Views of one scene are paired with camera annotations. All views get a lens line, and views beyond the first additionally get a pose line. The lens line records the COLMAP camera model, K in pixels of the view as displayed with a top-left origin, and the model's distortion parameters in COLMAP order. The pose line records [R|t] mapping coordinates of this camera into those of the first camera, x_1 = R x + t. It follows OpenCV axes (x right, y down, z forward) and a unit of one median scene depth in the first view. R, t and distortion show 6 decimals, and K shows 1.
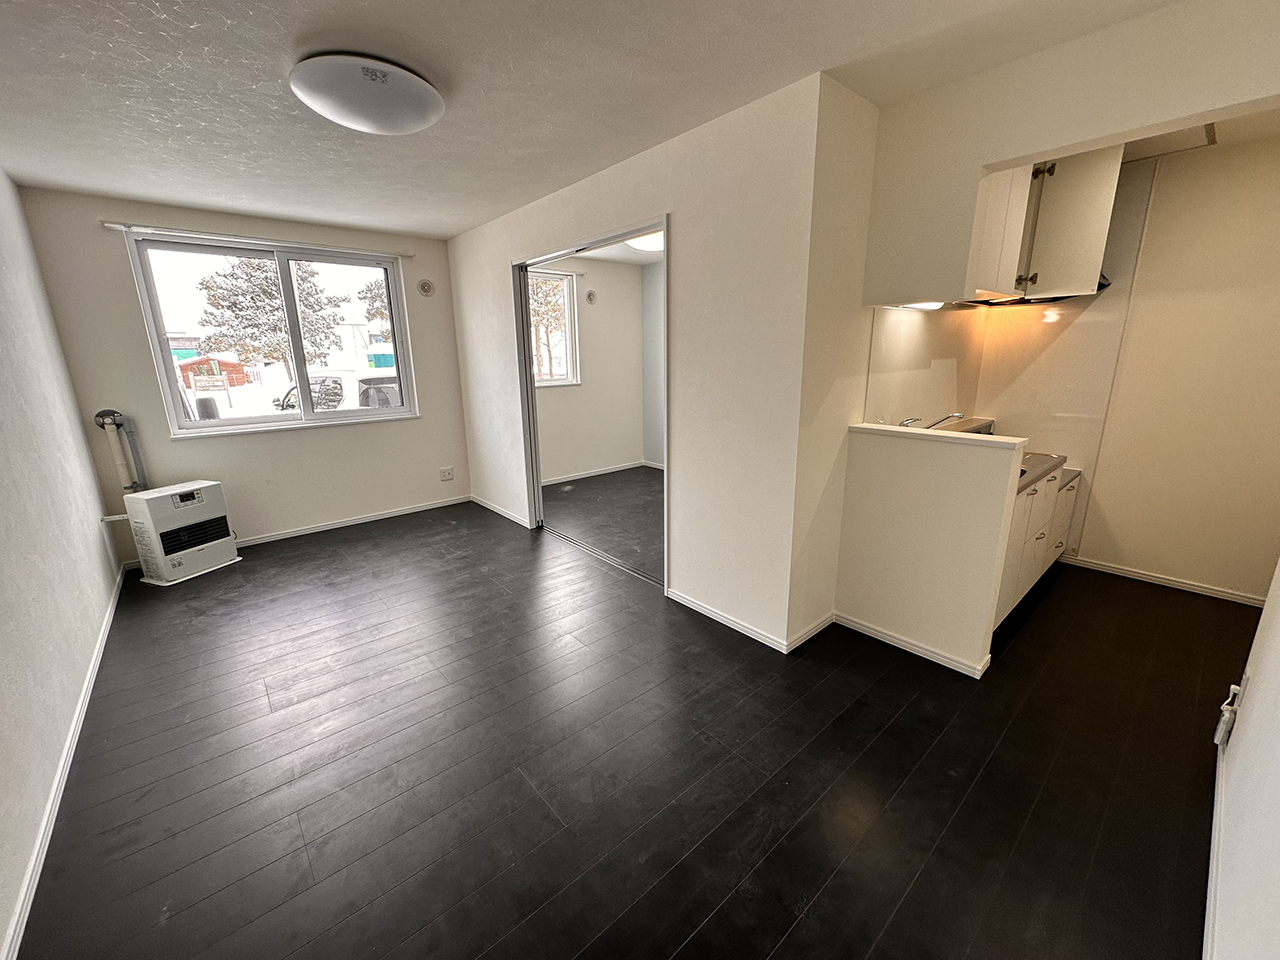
lens RADIAL K [[509.5, 0, 640.2], [0, 509.5, 485.1], [0, 0, 1]] dist [-0.016899, -0.000731]
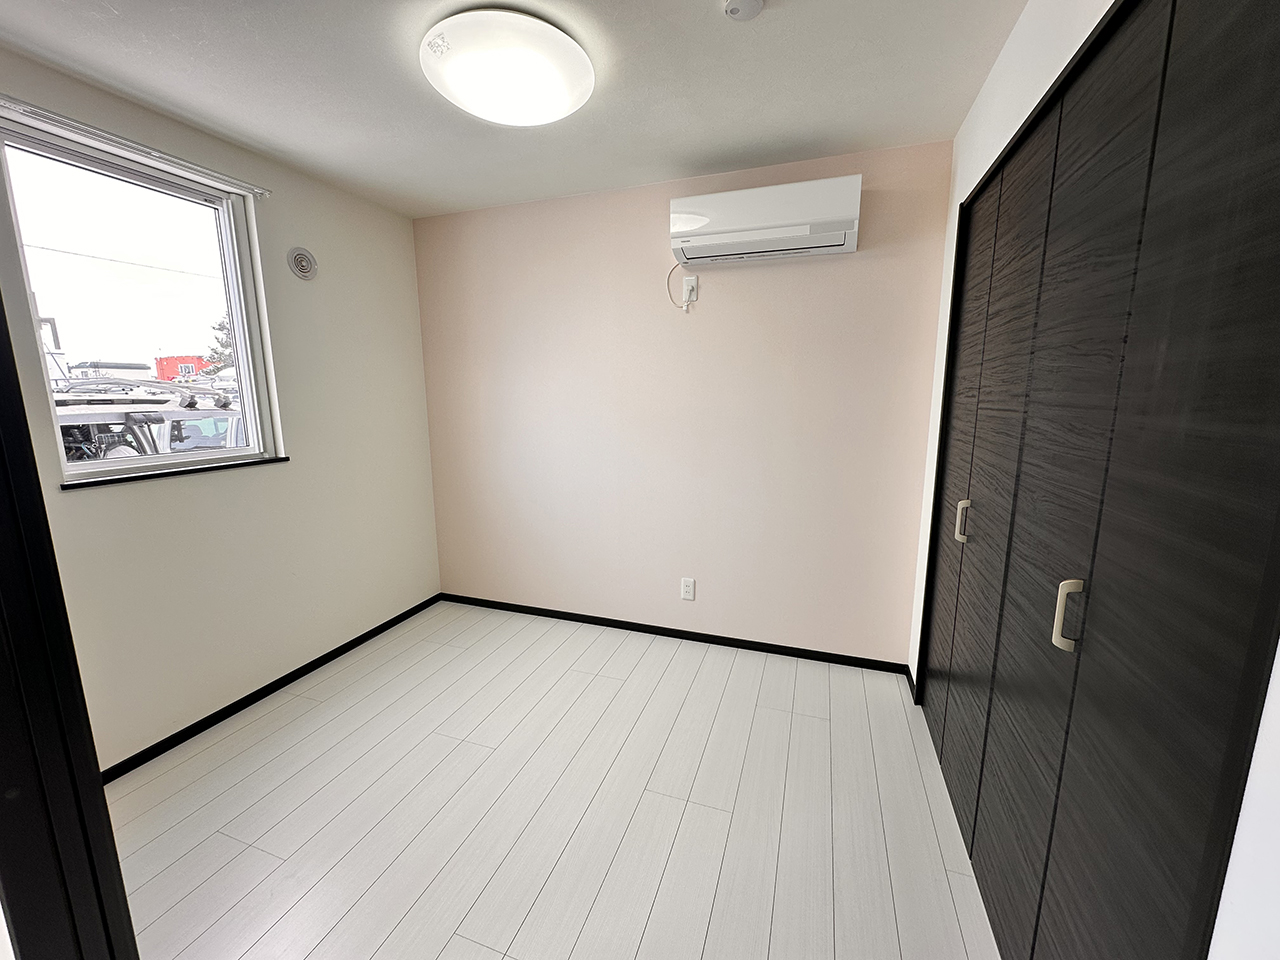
lens RADIAL K [[509.5, 0, 643.7], [0, 509.5, 481.5], [0, 0, 1]] dist [-0.016899, -0.000731]
pose [[0.866516, -0.076422, 0.493265, -0.111409], [0.116546, 0.991872, -0.051065, -0.199425], [-0.485353, 0.101737, 0.868379, 0.794129]]
